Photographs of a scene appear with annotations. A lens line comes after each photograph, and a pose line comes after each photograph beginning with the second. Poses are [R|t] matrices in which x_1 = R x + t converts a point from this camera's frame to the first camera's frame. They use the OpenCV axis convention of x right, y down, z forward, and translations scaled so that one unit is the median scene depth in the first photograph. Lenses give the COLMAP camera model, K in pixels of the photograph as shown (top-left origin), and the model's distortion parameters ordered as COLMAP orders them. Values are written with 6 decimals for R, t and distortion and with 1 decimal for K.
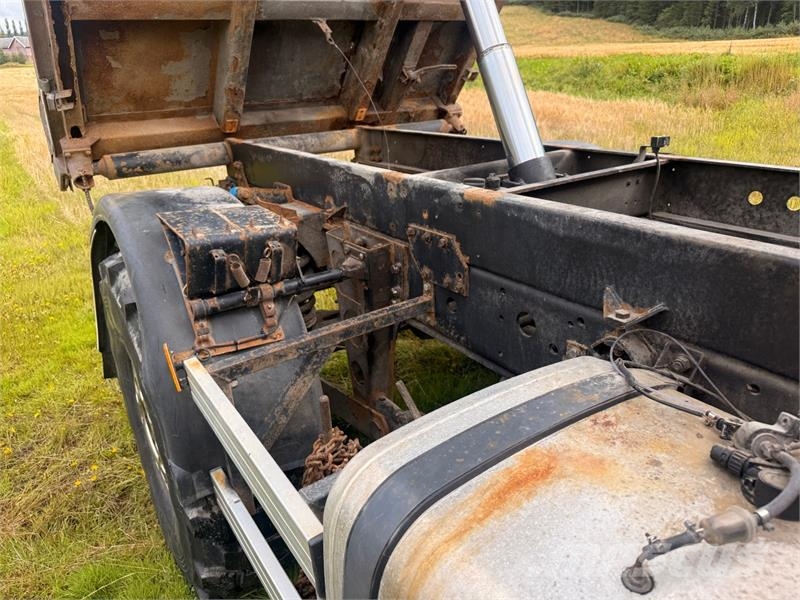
lens RADIAL K [[565.8, 0, 397.0], [0, 565.8, 300.6], [0, 0, 1]] dist [0.037601, -0.048564]
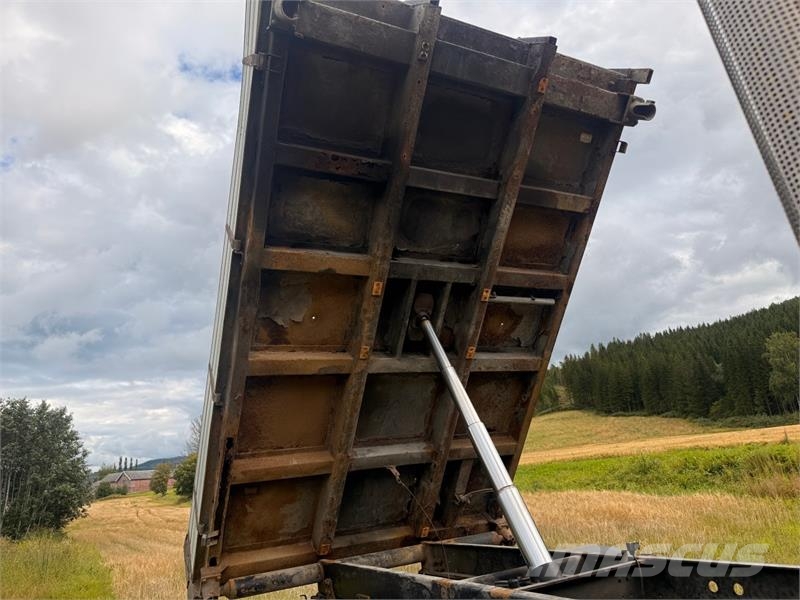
lens RADIAL K [[565.8, 0, 397.0], [0, 565.8, 300.6], [0, 0, 1]] dist [0.037601, -0.048564]
pose [[0.990858, -0.099568, -0.091036, 0.046924], [0.019281, 0.772365, -0.634886, 0.083176], [0.133527, 0.627326, 0.767224, -0.333669]]
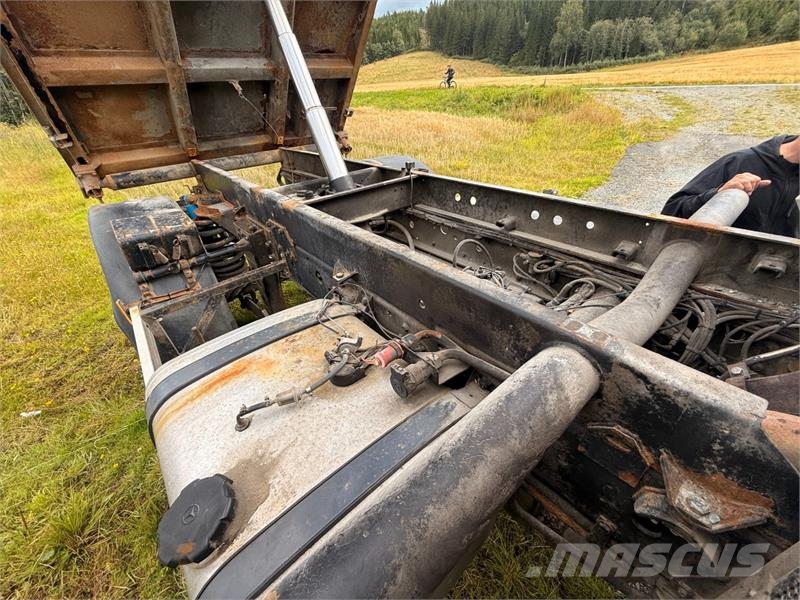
lens RADIAL K [[317.3, 0, 401.1], [0, 317.3, 298.8], [0, 0, 1]] dist [0.000418, 0.000553]
pose [[0.993212, -0.068876, 0.093739, 0.196975], [0.050373, 0.981047, 0.187106, -0.035164], [-0.104849, -0.181113, 0.977857, -0.030106]]
